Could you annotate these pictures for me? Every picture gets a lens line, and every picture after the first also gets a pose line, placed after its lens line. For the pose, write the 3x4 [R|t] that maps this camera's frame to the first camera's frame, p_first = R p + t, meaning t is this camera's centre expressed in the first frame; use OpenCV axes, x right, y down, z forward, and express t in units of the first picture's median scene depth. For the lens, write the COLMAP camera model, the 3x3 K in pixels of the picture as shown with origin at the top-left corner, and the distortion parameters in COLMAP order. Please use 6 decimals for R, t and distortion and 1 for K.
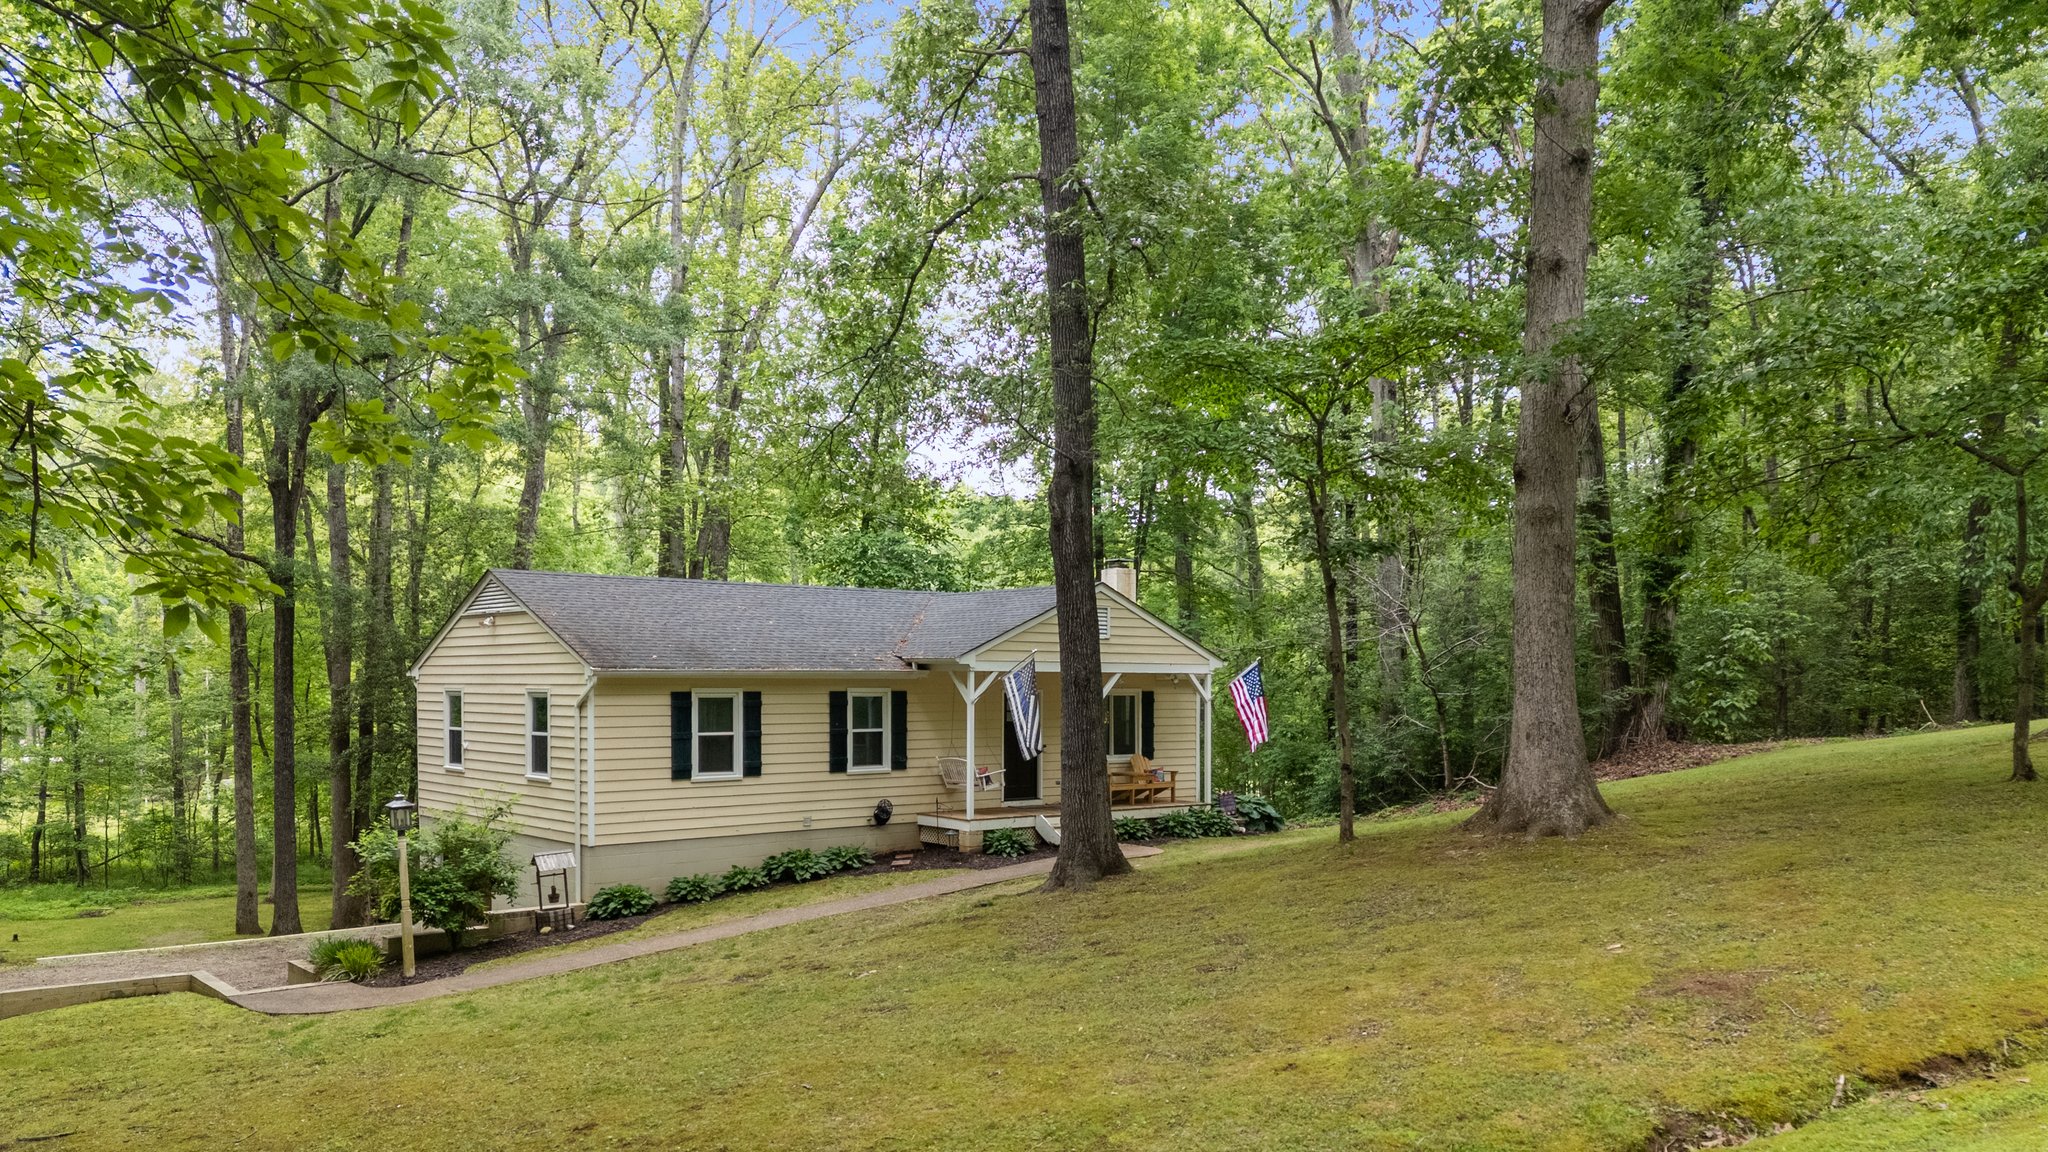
lens RADIAL K [[1529.2, 0, 1014.9], [0, 1529.2, 758.5], [0, 0, 1]] dist [-0.003533, -0.001848]
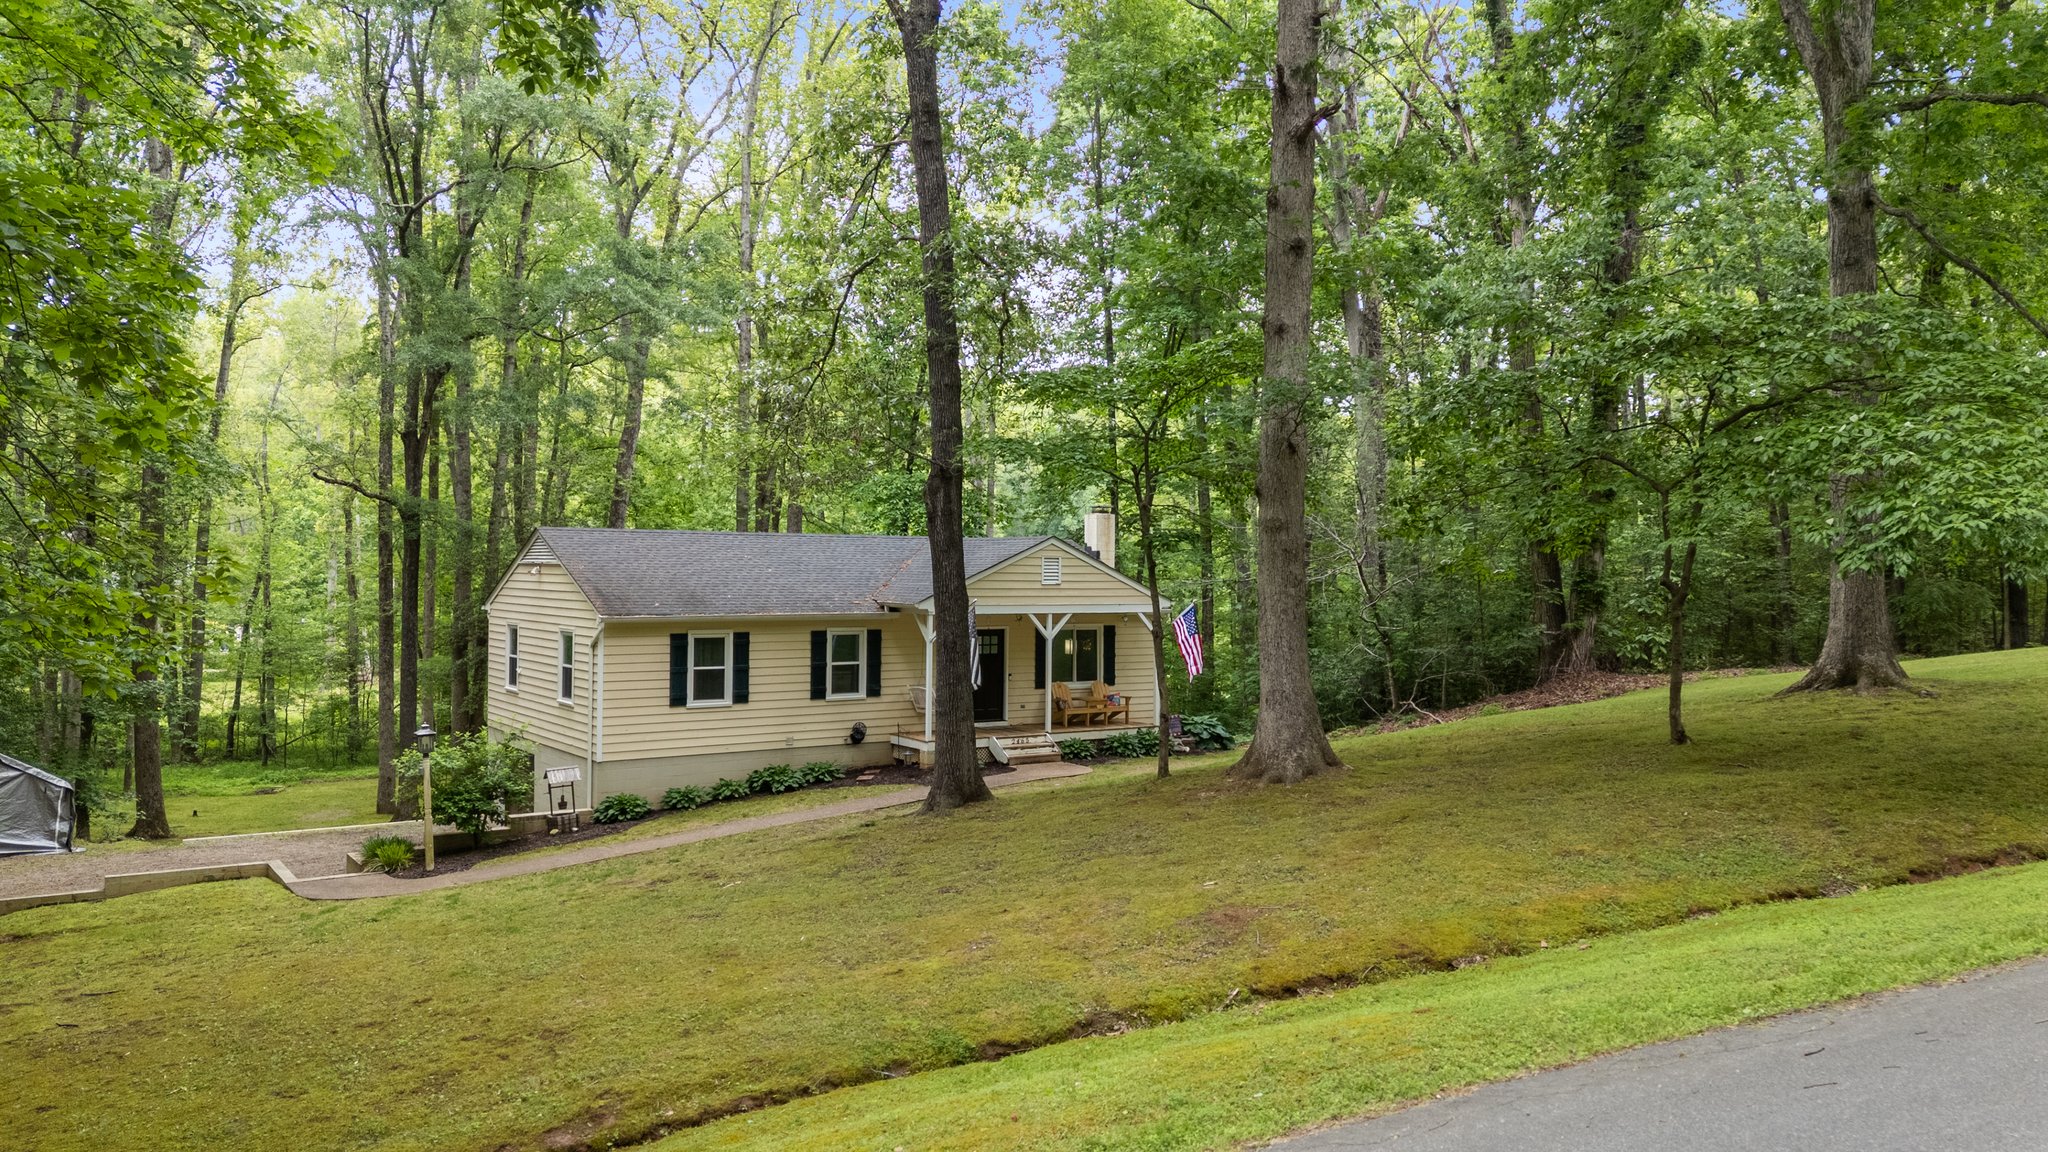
lens RADIAL K [[1454.7, 0, 1024.0], [0, 1454.7, 576.0], [0, 0, 1]] dist [-0.009134, -0.000216]
pose [[0.996709, 0.005927, -0.080841, 0.139417], [-0.010007, 0.998691, -0.050161, -0.032657], [0.080437, 0.050805, 0.995464, -0.117355]]
